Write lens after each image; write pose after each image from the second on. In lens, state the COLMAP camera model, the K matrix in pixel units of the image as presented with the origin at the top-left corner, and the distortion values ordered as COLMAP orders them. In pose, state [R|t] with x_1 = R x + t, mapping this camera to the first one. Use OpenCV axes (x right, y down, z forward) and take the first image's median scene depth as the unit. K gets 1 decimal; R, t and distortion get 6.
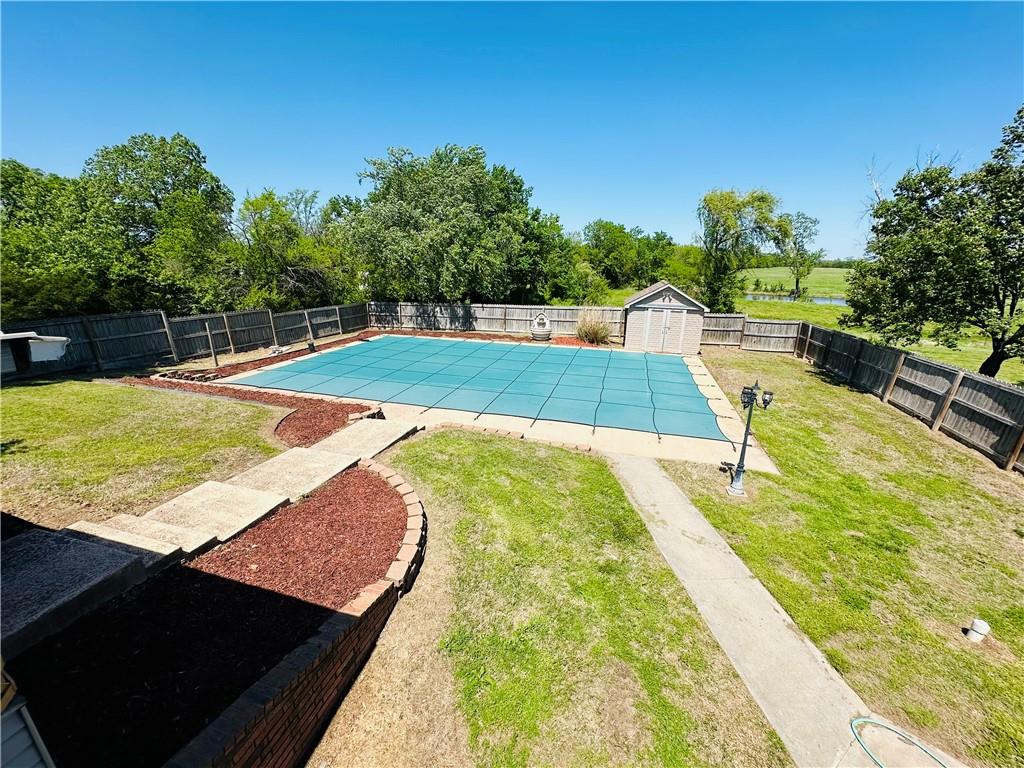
lens RADIAL K [[409.1, 0, 509.3], [0, 409.1, 380.7], [0, 0, 1]] dist [-0.000184, -0.000053]
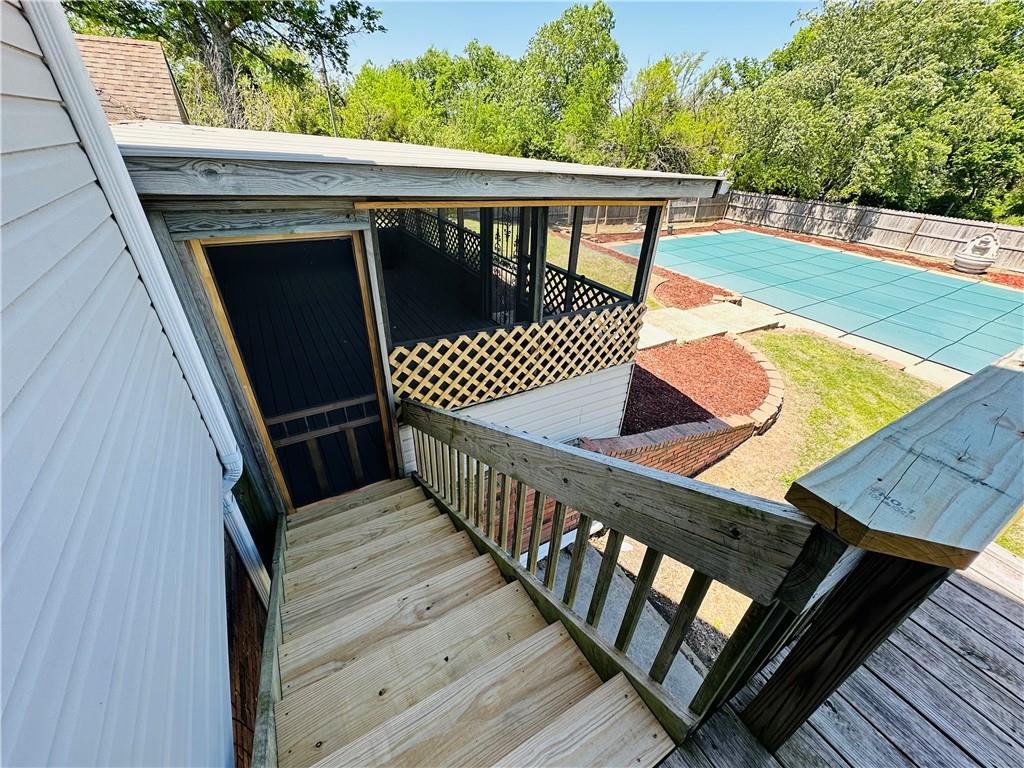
lens RADIAL K [[409.1, 0, 509.3], [0, 409.1, 380.7], [0, 0, 1]] dist [-0.000184, -0.000053]
pose [[0.735989, 0.372249, -0.565466, -0.077447], [-0.222895, 0.921930, 0.316800, 0.062537], [0.639248, -0.107121, 0.761503, -0.203053]]
